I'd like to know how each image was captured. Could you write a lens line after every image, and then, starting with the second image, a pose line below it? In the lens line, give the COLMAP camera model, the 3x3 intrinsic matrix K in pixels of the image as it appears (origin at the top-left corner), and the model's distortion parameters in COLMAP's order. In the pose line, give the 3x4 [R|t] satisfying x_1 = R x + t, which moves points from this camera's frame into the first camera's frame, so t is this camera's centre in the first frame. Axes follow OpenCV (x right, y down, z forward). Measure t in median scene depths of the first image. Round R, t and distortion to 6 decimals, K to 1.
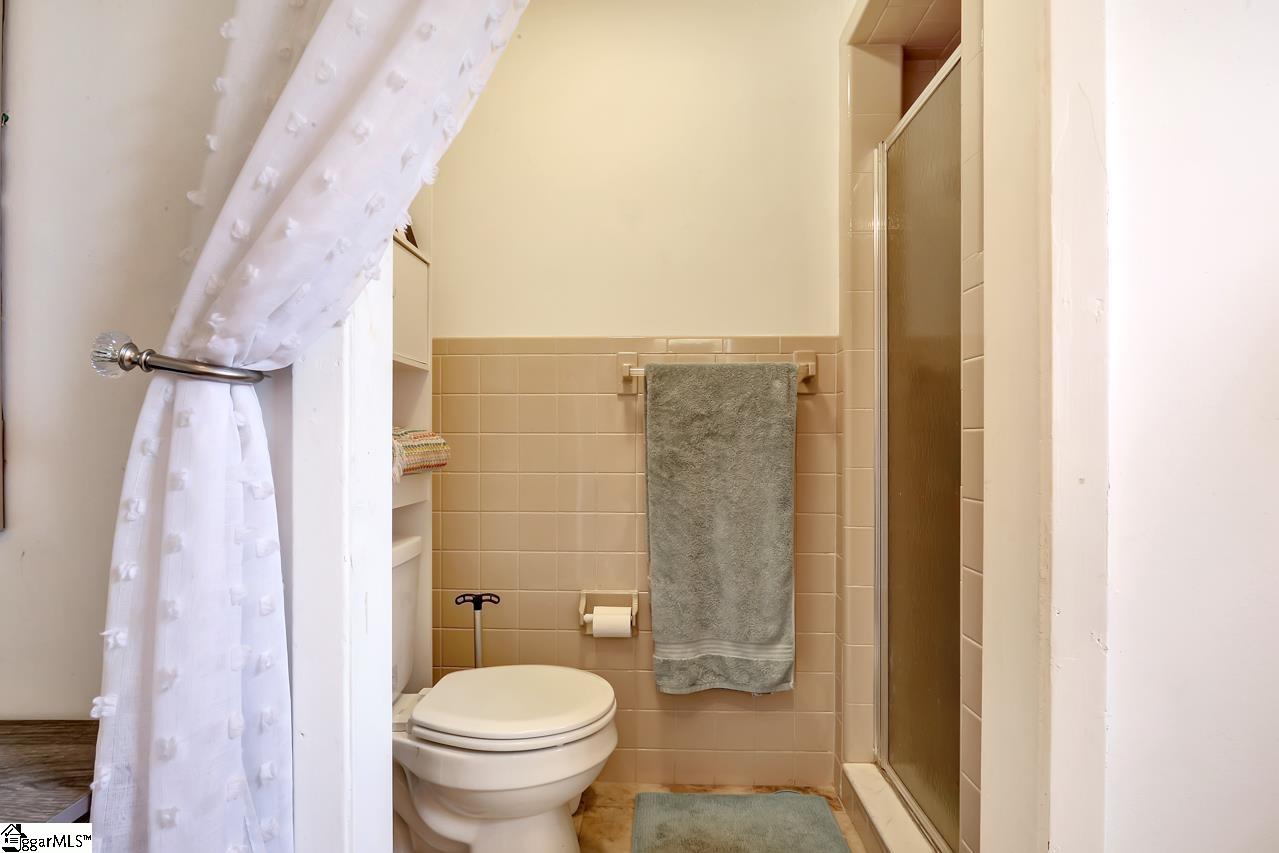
lens RADIAL K [[622.6, 0, 630.0], [0, 622.6, 444.3], [0, 0, 1]] dist [-0.008112, -0.000742]
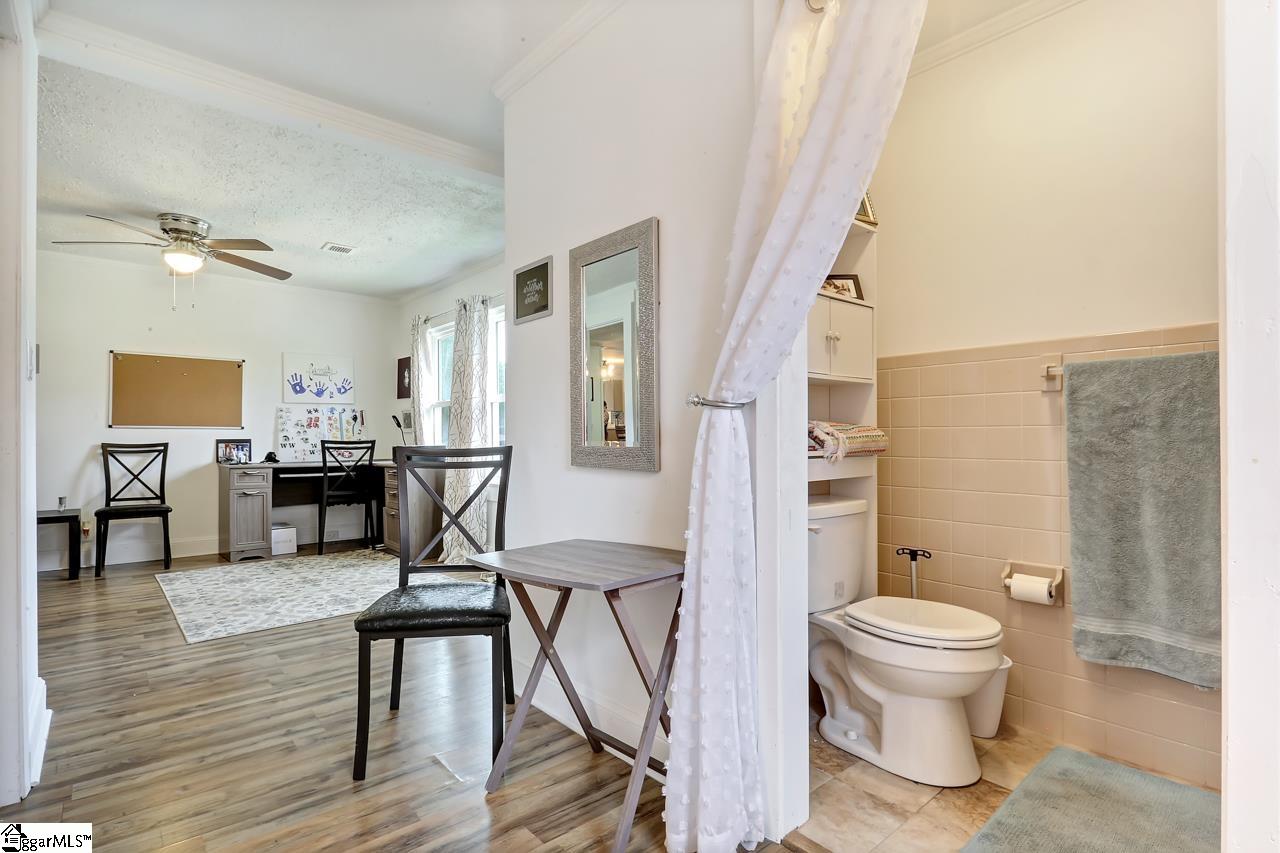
lens RADIAL K [[623.1, 0, 639.8], [0, 623.1, 430.6], [0, 0, 1]] dist [-0.008112, -0.000742]
pose [[0.688041, -0.009225, -0.725613, 0.318768], [0.002361, 0.999942, -0.010474, 0.002056], [0.725668, 0.005493, 0.688023, -0.333799]]
